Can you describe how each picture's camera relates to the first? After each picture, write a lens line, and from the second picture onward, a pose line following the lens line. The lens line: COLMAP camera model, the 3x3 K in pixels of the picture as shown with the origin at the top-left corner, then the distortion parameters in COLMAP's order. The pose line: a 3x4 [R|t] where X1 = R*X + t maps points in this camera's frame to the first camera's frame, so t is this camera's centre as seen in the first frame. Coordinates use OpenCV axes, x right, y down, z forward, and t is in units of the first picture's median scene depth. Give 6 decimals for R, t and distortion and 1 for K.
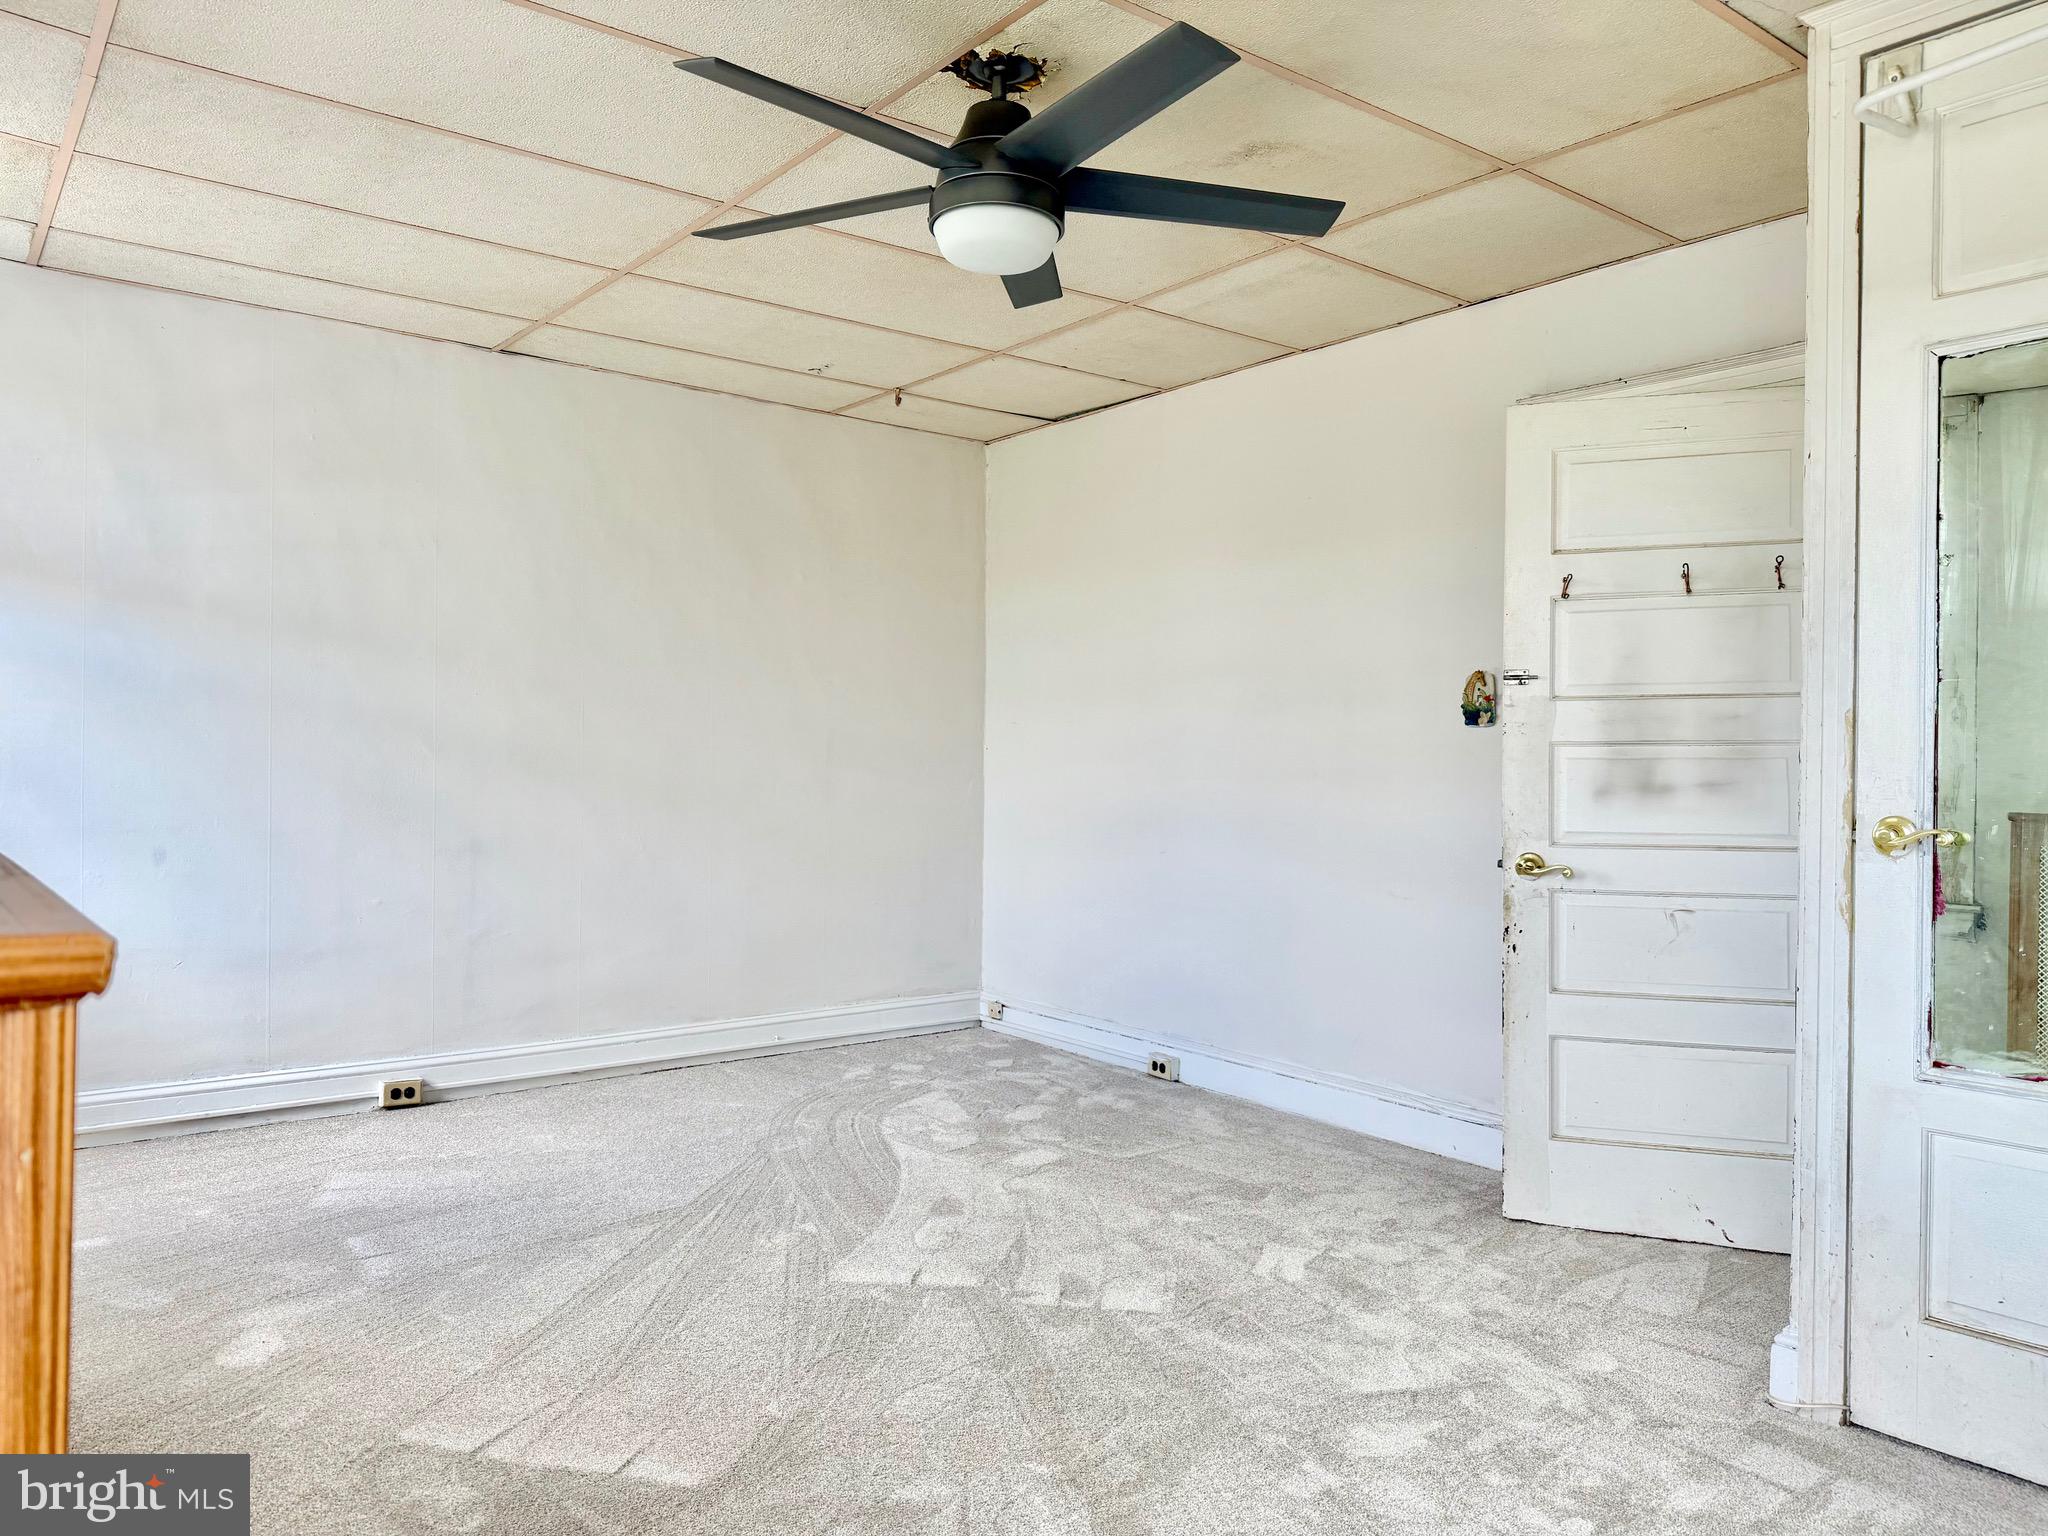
lens RADIAL K [[1443.1, 0, 1026.9], [0, 1443.1, 758.6], [0, 0, 1]] dist [0.063424, -0.071298]
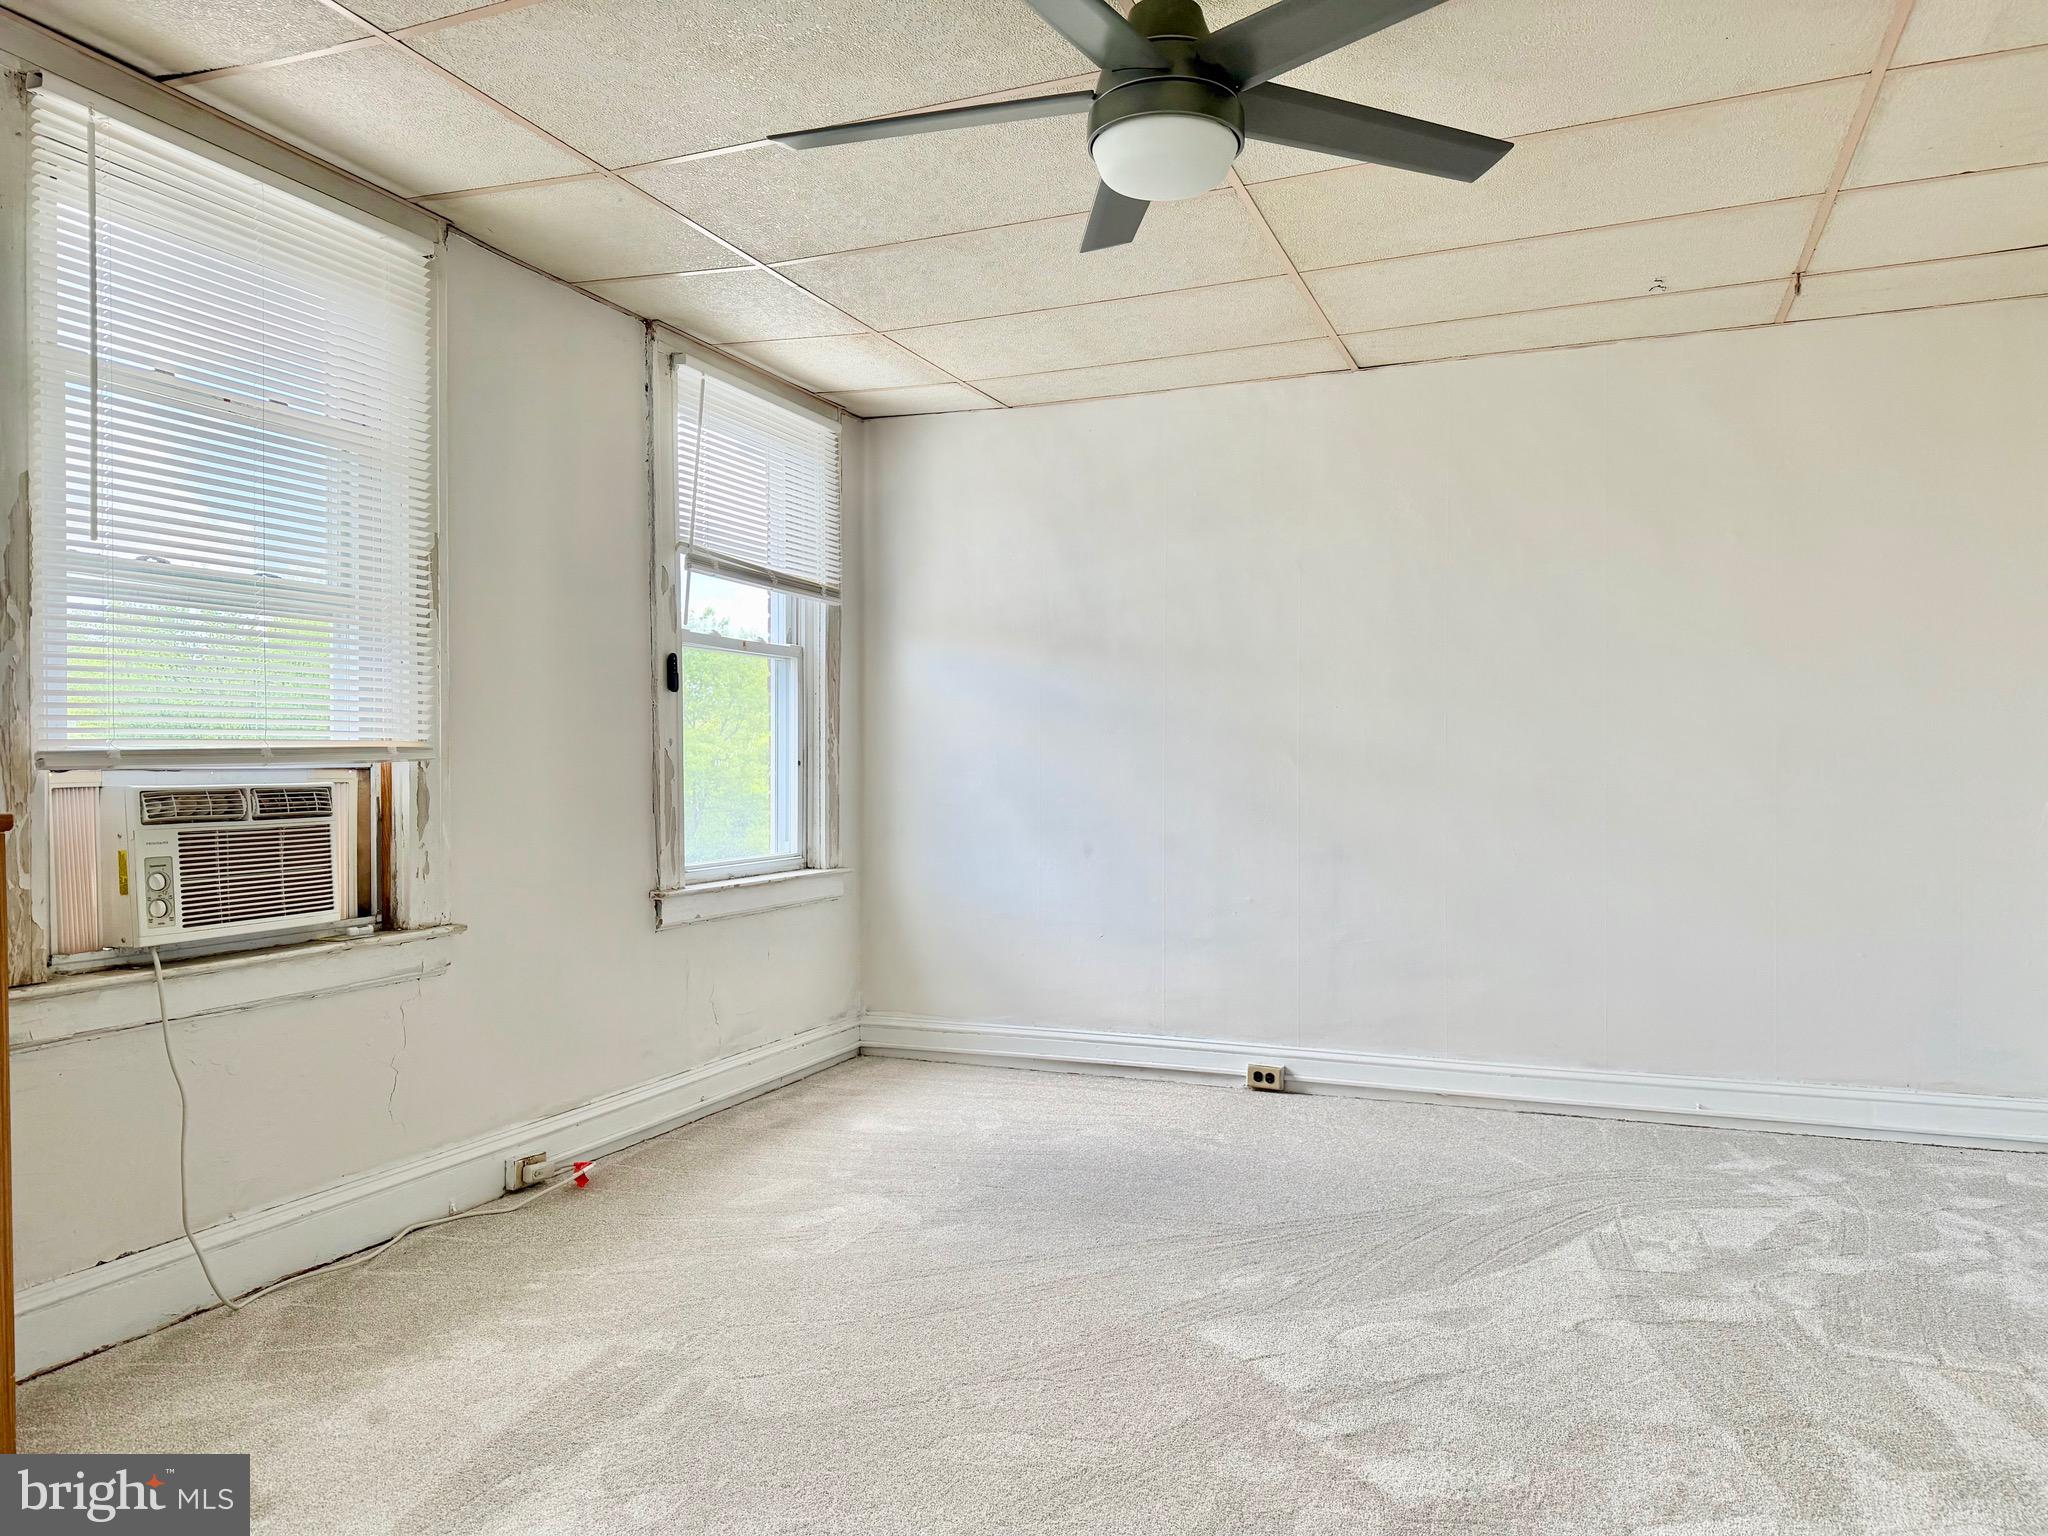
lens RADIAL K [[1443.1, 0, 1019.4], [0, 1443.1, 777.1], [0, 0, 1]] dist [0.063424, -0.071298]
pose [[0.494033, -0.008355, -0.869403, 0.430267], [0.011327, 0.999931, -0.003173, 0.006243], [0.869369, -0.008280, 0.494093, 0.309941]]
